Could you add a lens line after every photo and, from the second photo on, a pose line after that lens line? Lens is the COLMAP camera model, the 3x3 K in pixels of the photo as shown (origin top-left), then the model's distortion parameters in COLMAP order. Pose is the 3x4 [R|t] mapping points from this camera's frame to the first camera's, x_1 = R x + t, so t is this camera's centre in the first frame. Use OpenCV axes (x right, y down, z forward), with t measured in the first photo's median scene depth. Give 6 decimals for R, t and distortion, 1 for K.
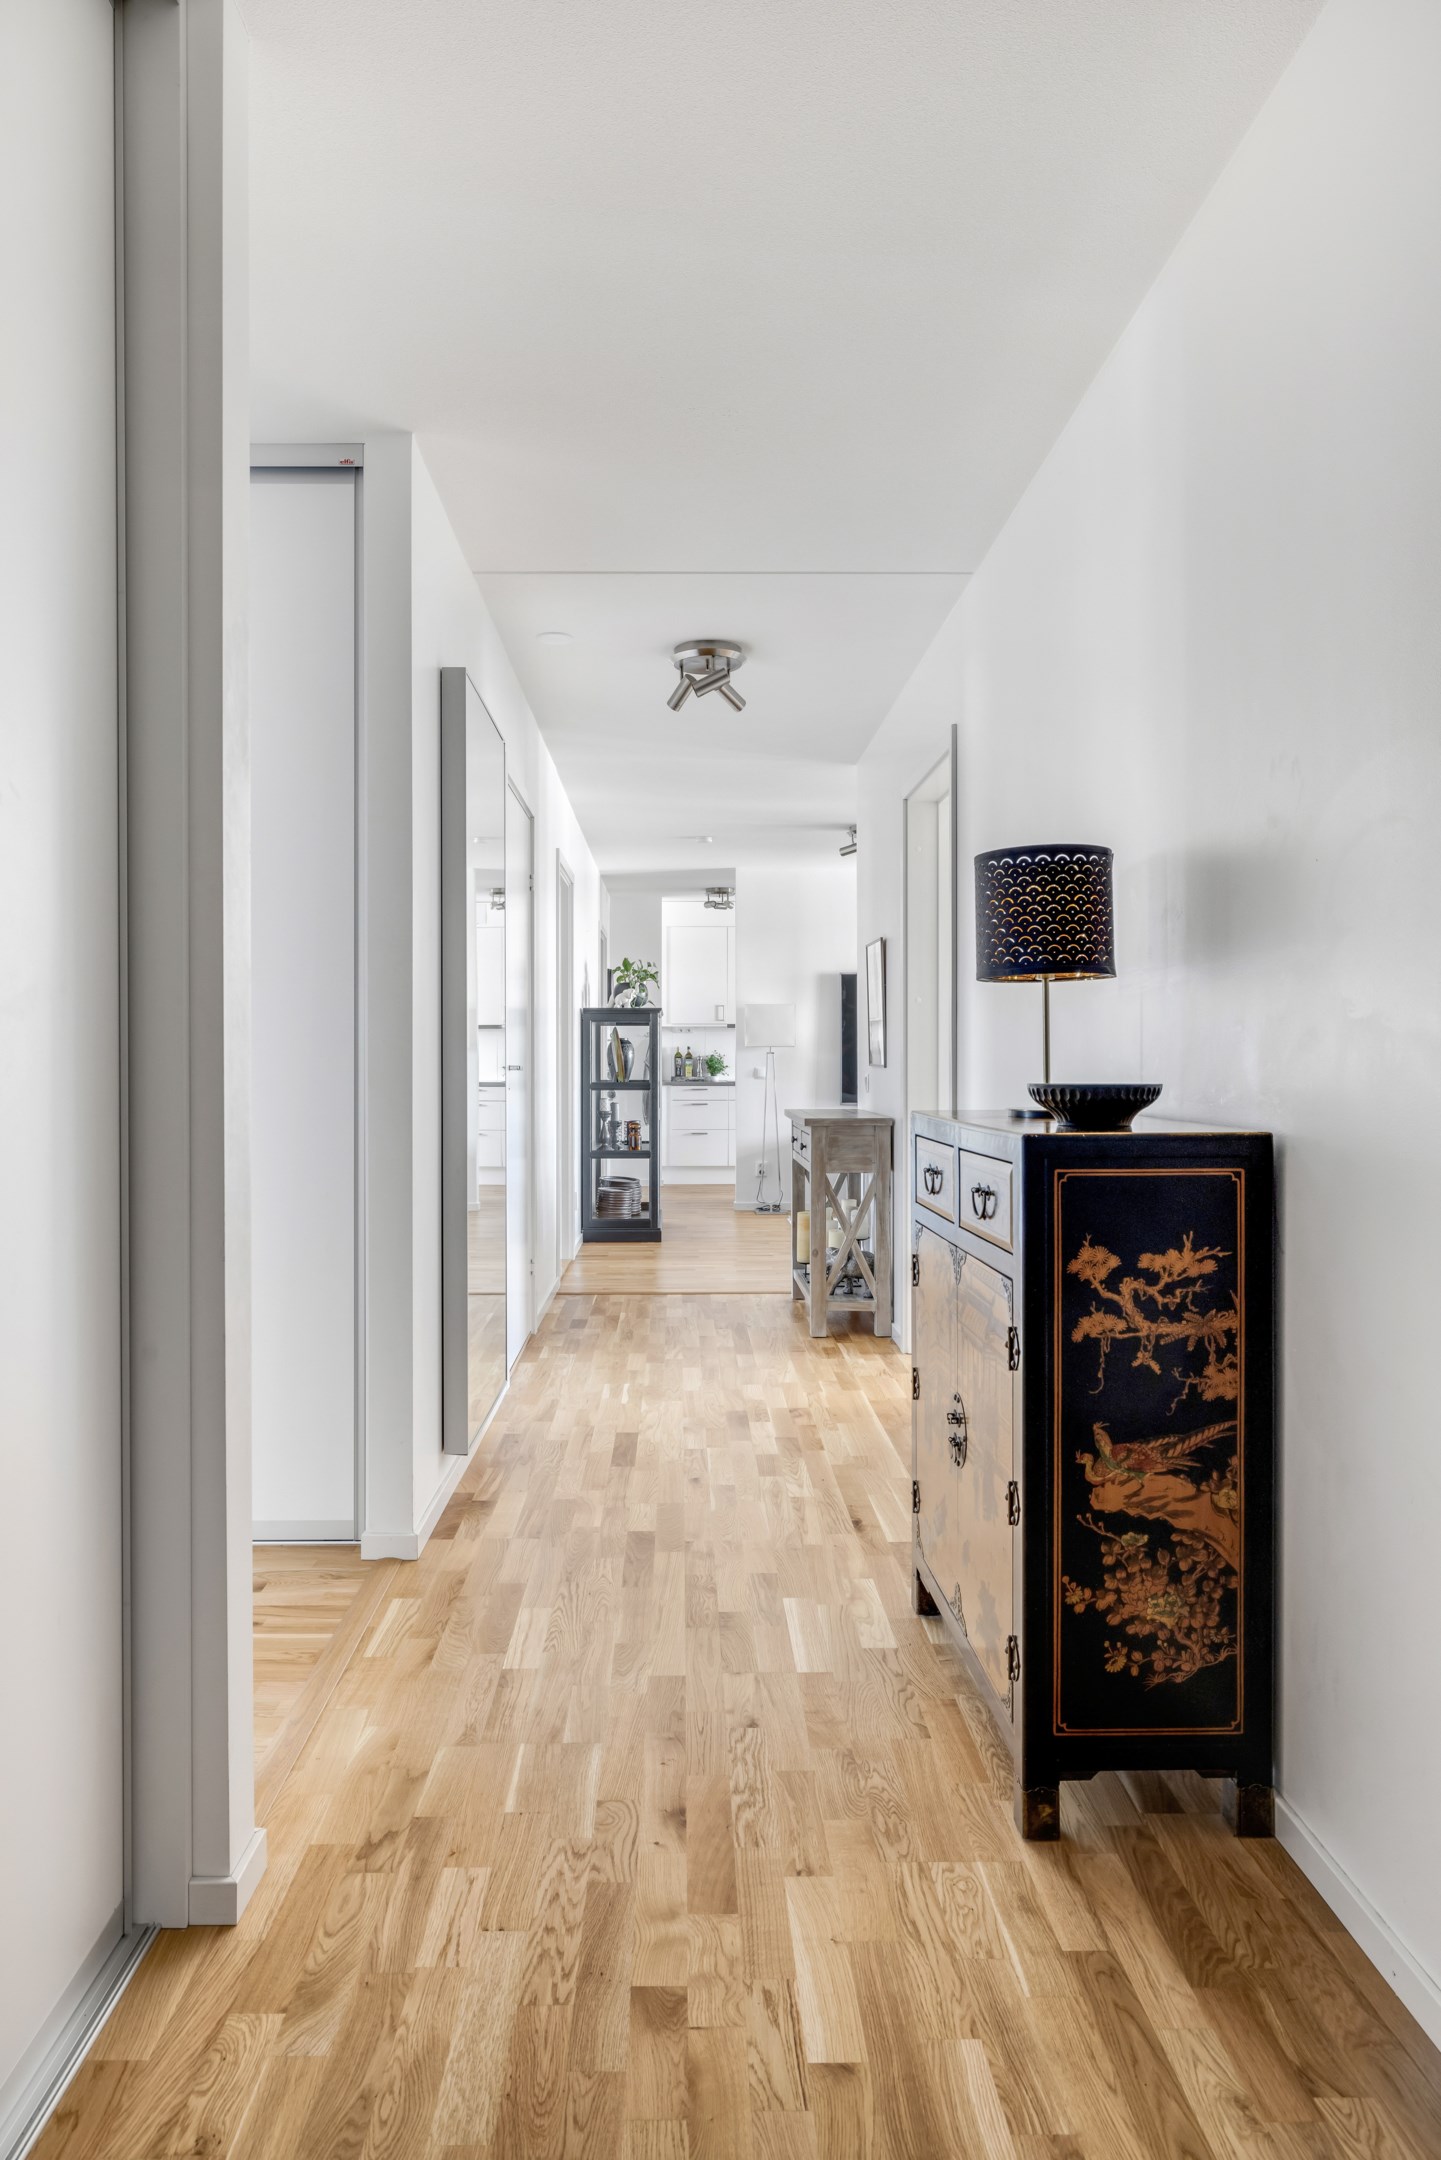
lens RADIAL K [[1851.1, 0, 720.5], [0, 1851.1, 1080.0], [0, 0, 1]] dist [-0.001102, -0.000604]
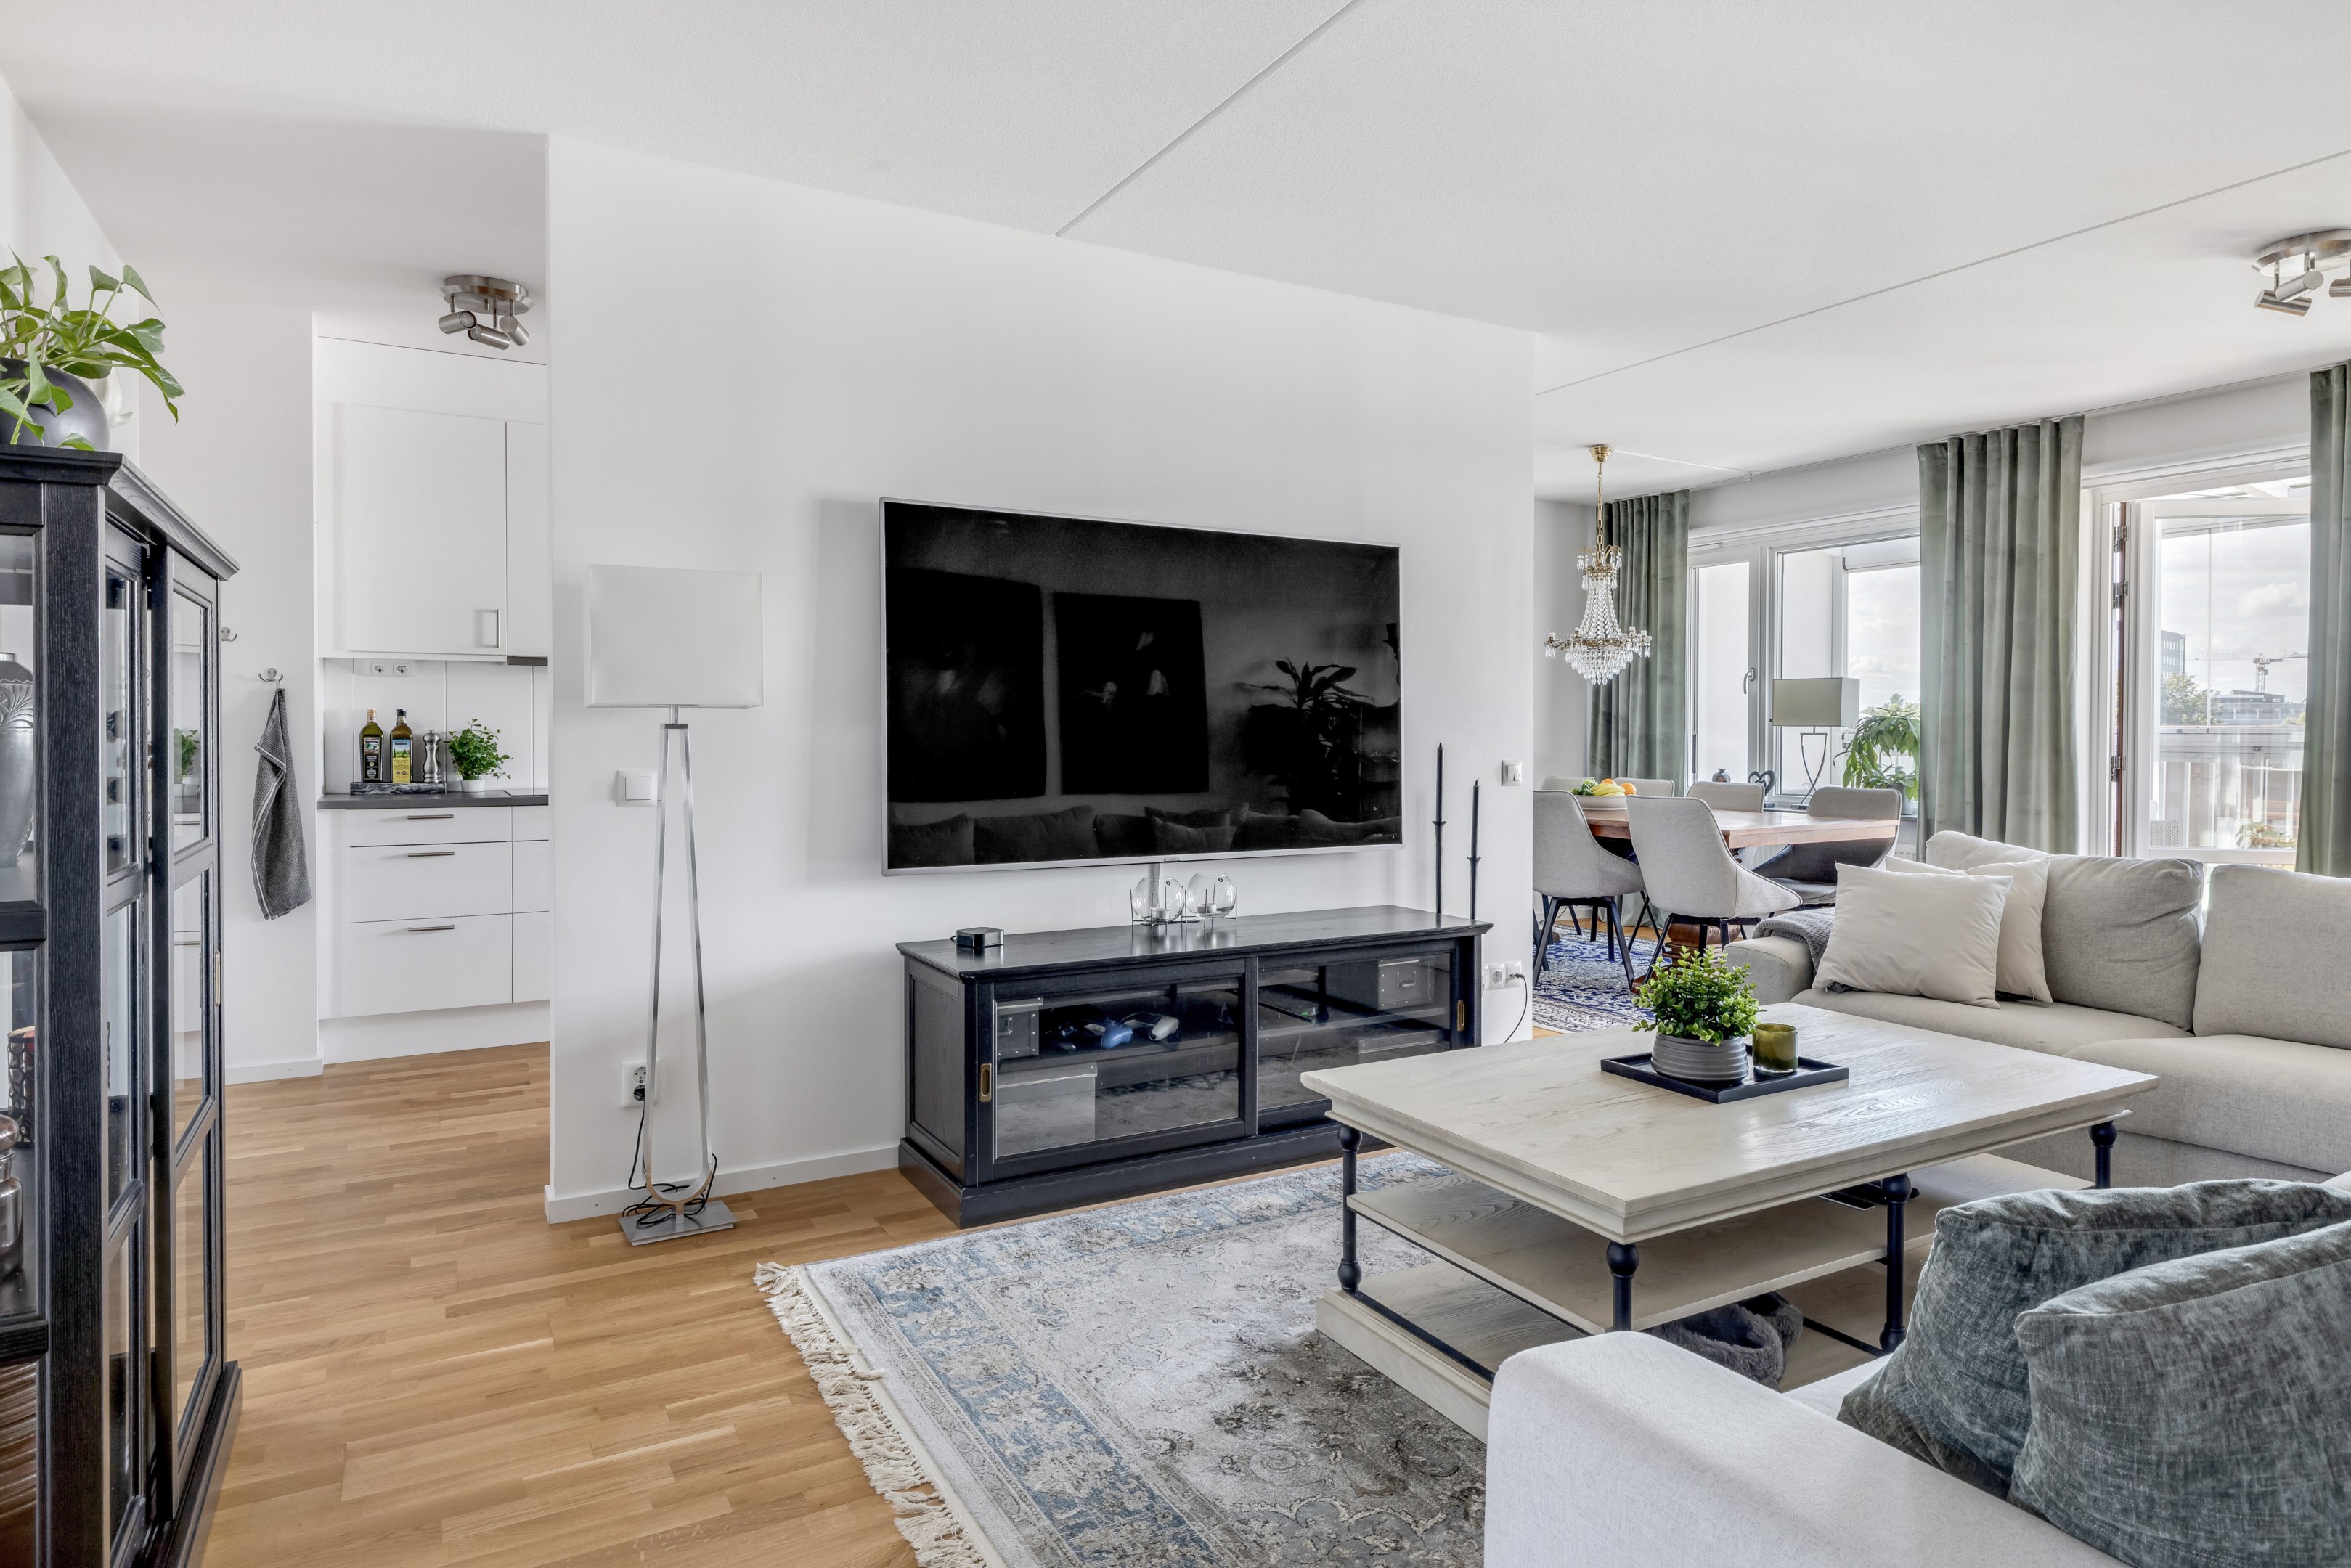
lens RADIAL K [[1345.6, 0, 1177.9], [0, 1345.6, 747.2], [0, 0, 1]] dist [-0.001917, -0.000245]
pose [[0.886113, -0.001468, 0.463467, -0.003202], [0.001731, 0.999998, -0.000142, -0.010392], [-0.463466, 0.000928, 0.886114, 0.734641]]
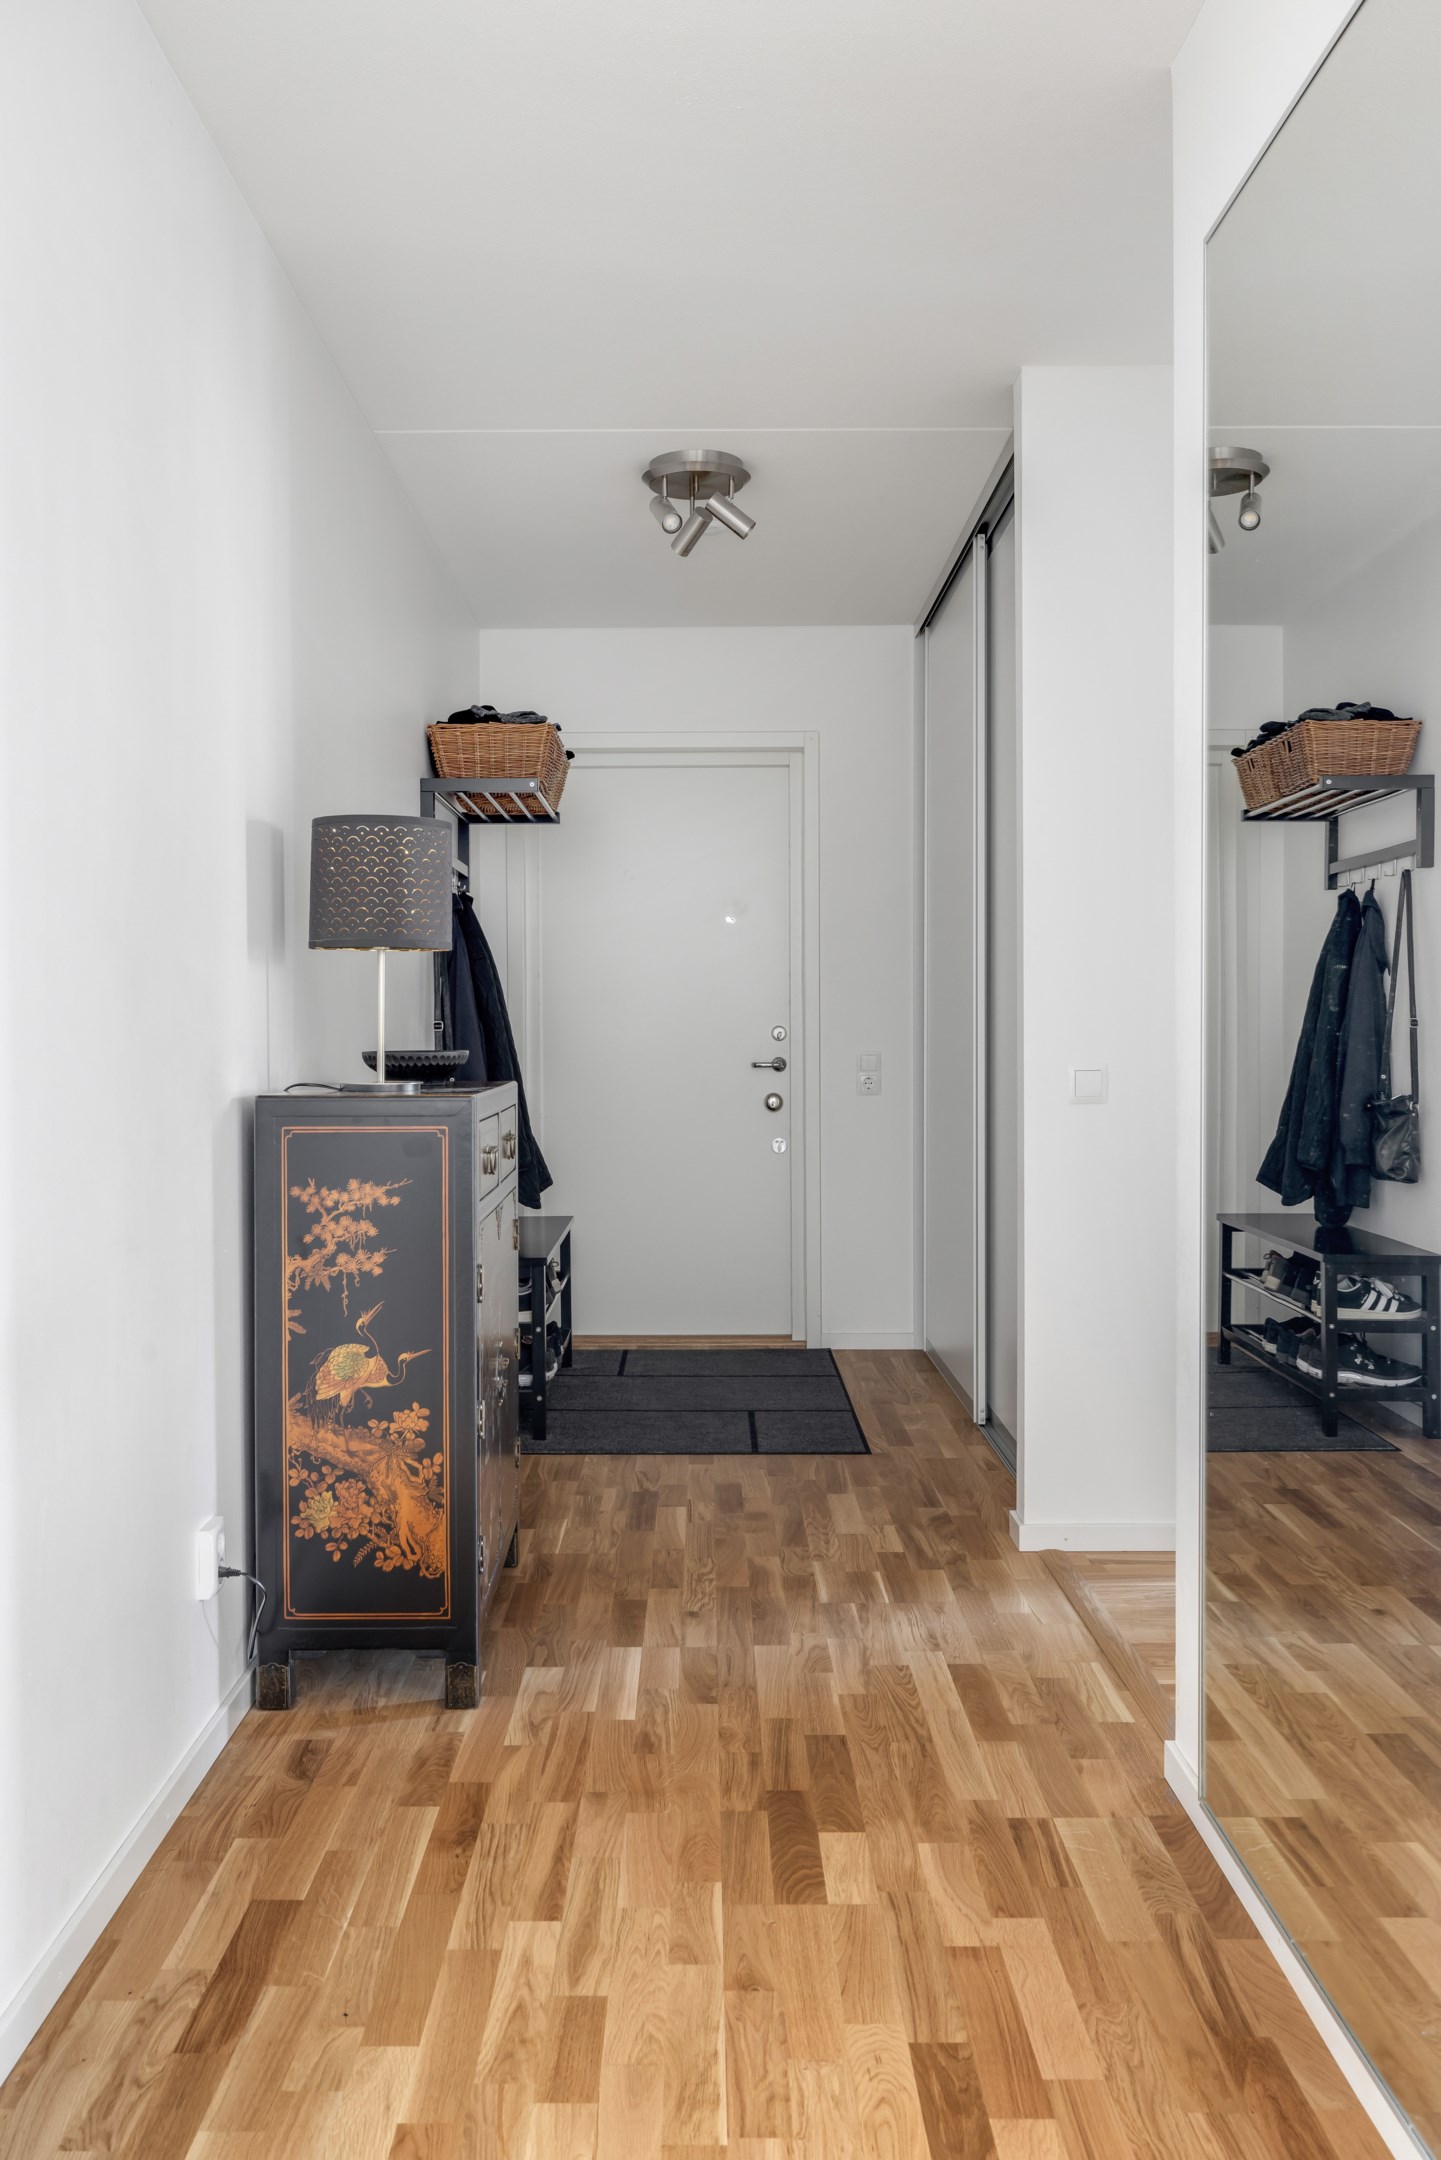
lens RADIAL K [[1851.1, 0, 720.5], [0, 1851.1, 1080.0], [0, 0, 1]] dist [-0.001102, -0.000604]
pose [[-0.999843, 0.005561, 0.016827, -0.018296], [0.006142, 0.999378, 0.034723, -0.017935], [-0.016624, 0.034821, -0.999255, 1.900347]]
